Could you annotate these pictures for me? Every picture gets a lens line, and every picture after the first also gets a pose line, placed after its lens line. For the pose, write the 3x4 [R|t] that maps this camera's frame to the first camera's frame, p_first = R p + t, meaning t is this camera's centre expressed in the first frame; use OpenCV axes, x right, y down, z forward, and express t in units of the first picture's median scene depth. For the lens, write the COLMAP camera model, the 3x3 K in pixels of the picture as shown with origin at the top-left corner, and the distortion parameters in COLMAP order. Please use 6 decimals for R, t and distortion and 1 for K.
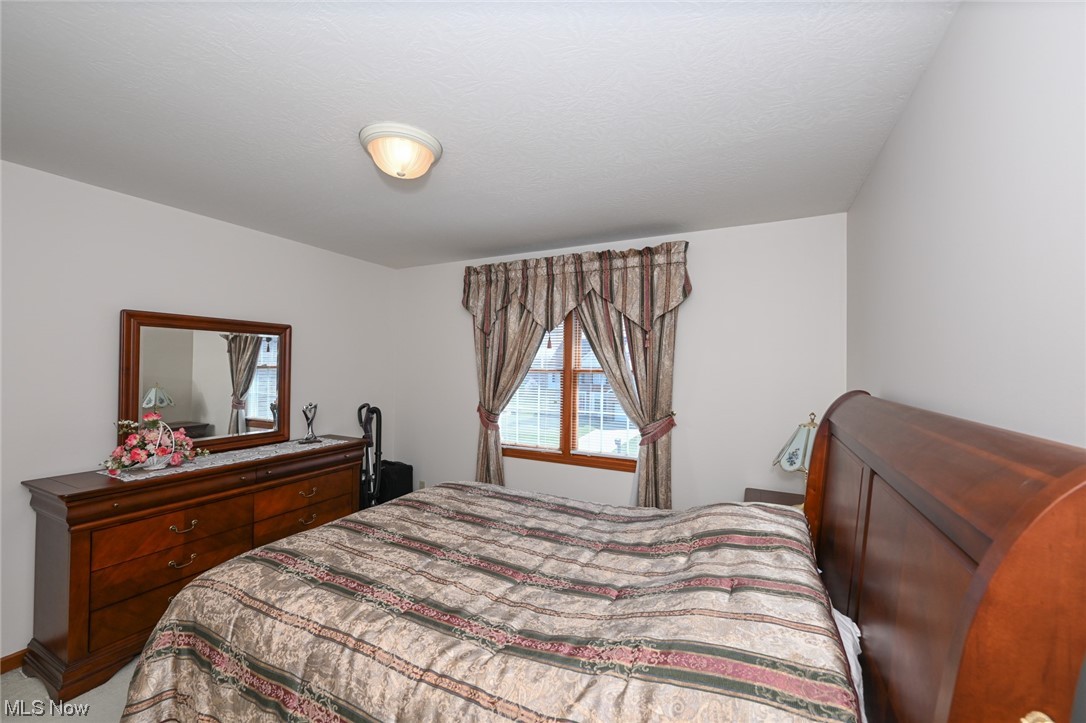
lens RADIAL K [[432.4, 0, 537.5], [0, 432.4, 360.2], [0, 0, 1]] dist [0.004769, -0.000590]
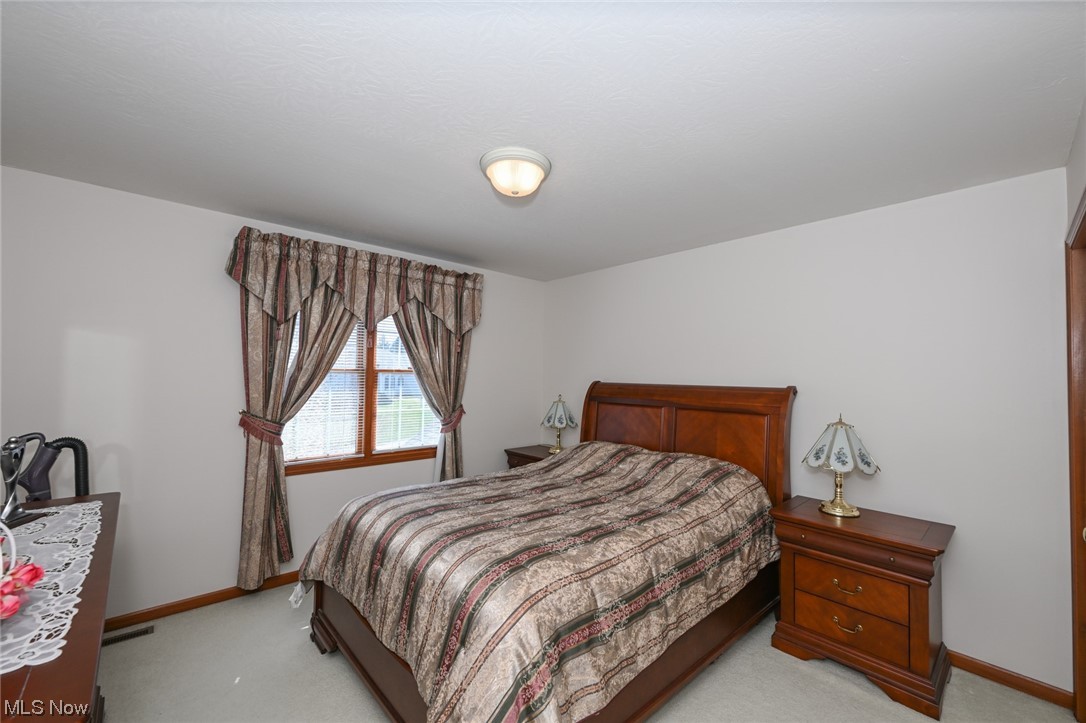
lens RADIAL K [[432.4, 0, 540.1], [0, 432.4, 368.7], [0, 0, 1]] dist [0.004769, -0.000590]
pose [[0.346084, 0.008337, 0.938167, -0.789949], [-0.023514, 0.999723, -0.000210, 0.012284], [-0.937909, -0.021988, 0.346184, 0.330391]]
